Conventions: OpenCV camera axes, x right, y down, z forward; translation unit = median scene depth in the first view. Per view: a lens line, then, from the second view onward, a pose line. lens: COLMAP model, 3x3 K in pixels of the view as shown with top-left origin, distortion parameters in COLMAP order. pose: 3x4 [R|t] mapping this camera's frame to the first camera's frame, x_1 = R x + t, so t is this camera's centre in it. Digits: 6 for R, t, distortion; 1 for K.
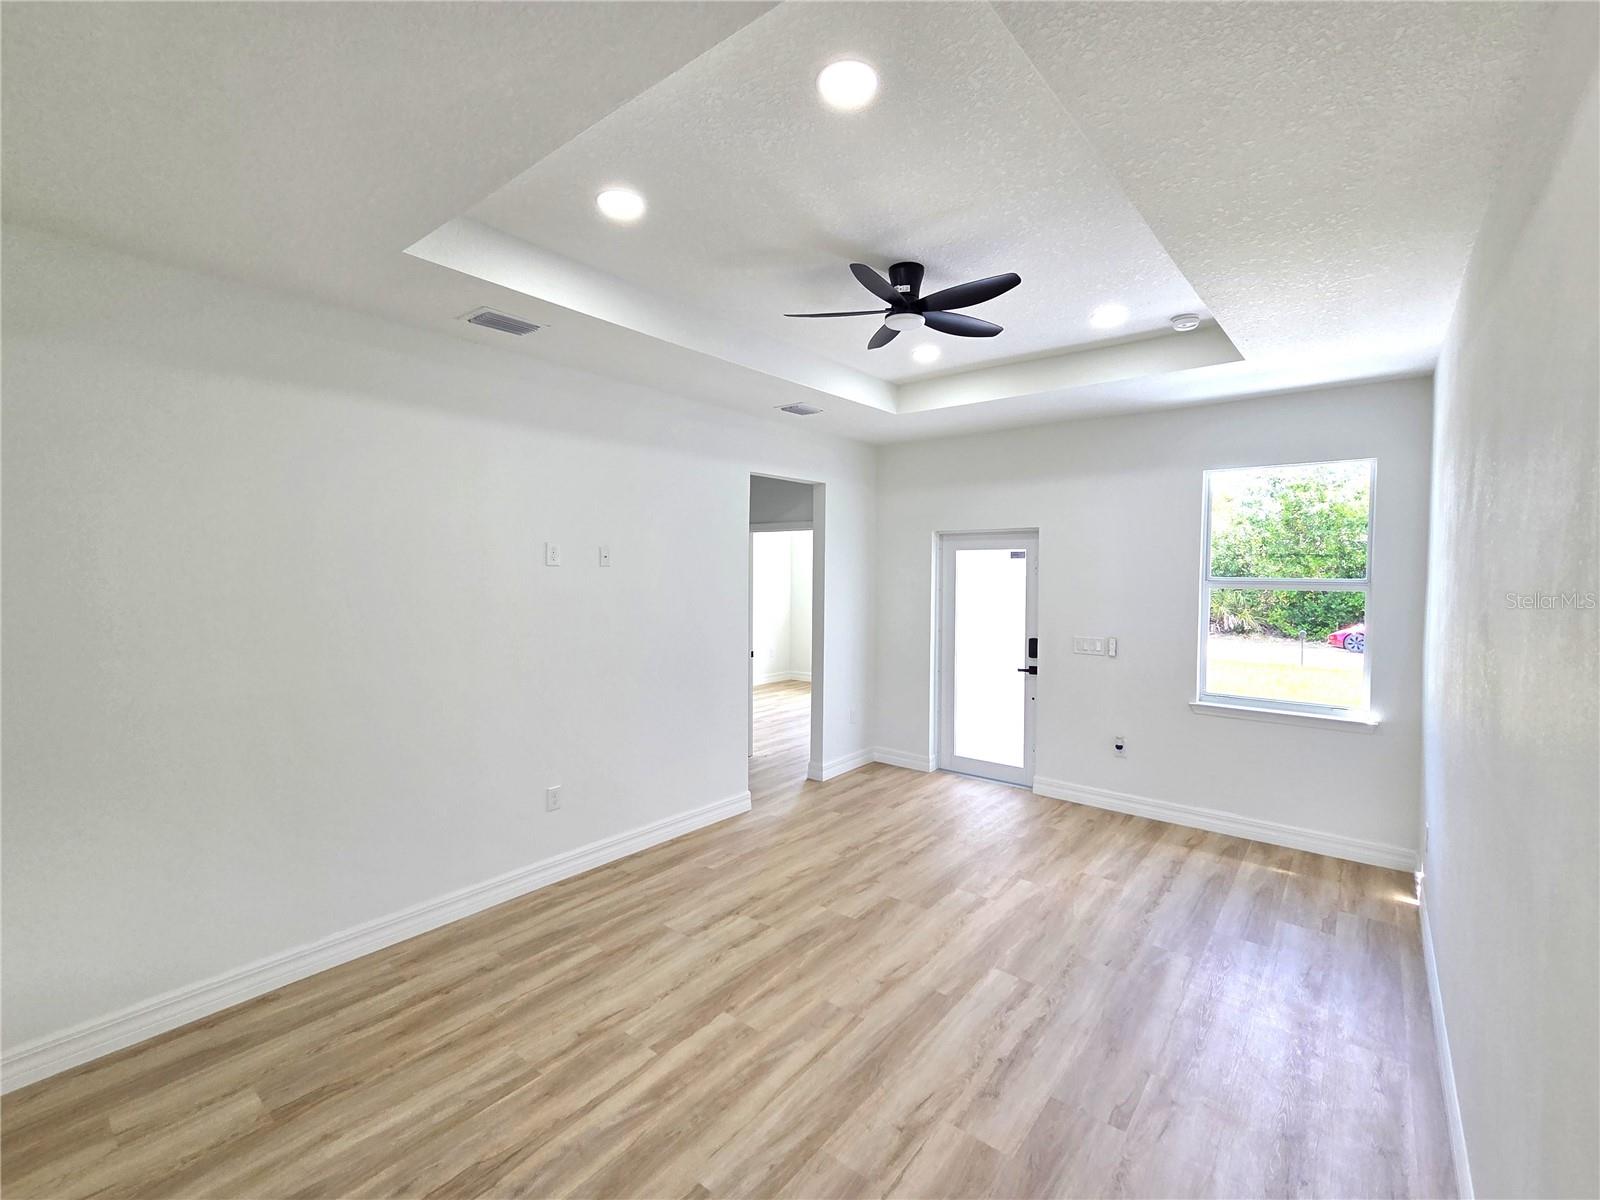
lens RADIAL K [[704.7, 0, 801.1], [0, 704.7, 596.1], [0, 0, 1]] dist [0.003608, -0.000229]
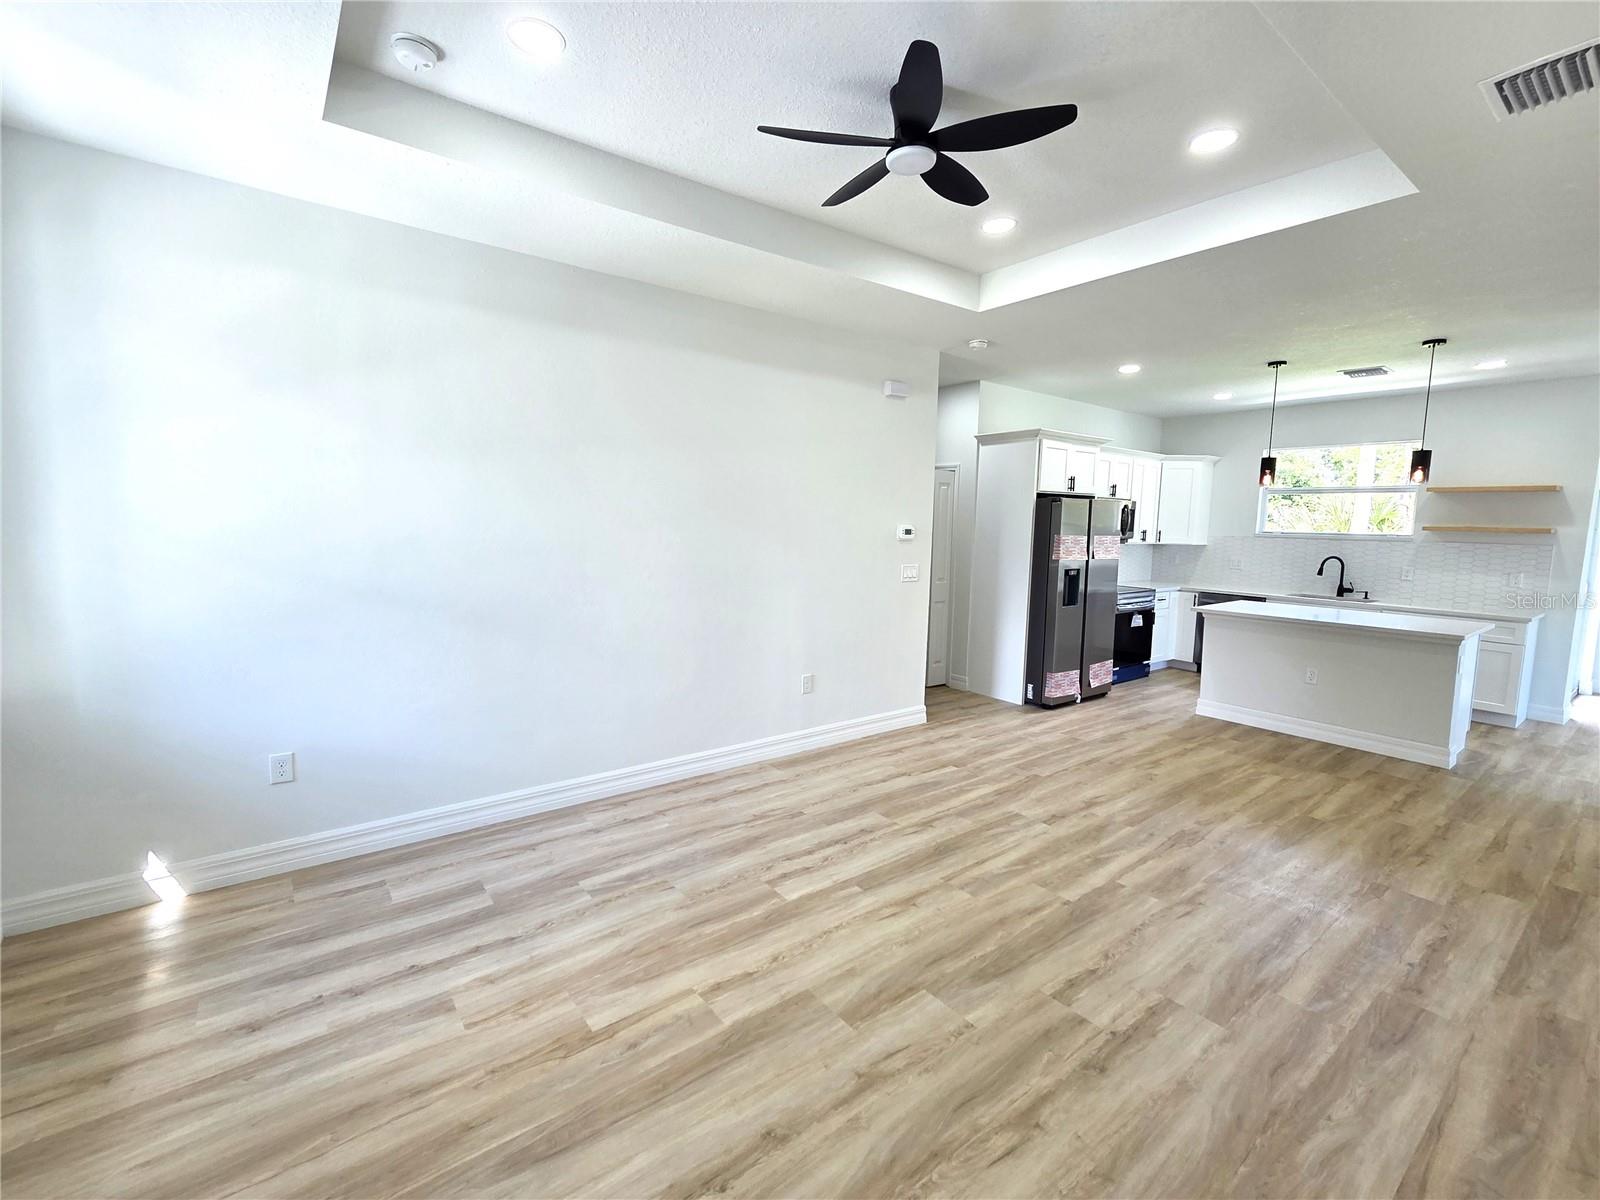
lens RADIAL K [[704.7, 0, 803.2], [0, 704.7, 591.0], [0, 0, 1]] dist [0.003608, -0.000229]
pose [[-0.972963, -0.047733, 0.225976, 0.056552], [-0.014838, 0.989308, 0.145086, -0.019489], [-0.230485, 0.137810, -0.963268, 1.721243]]
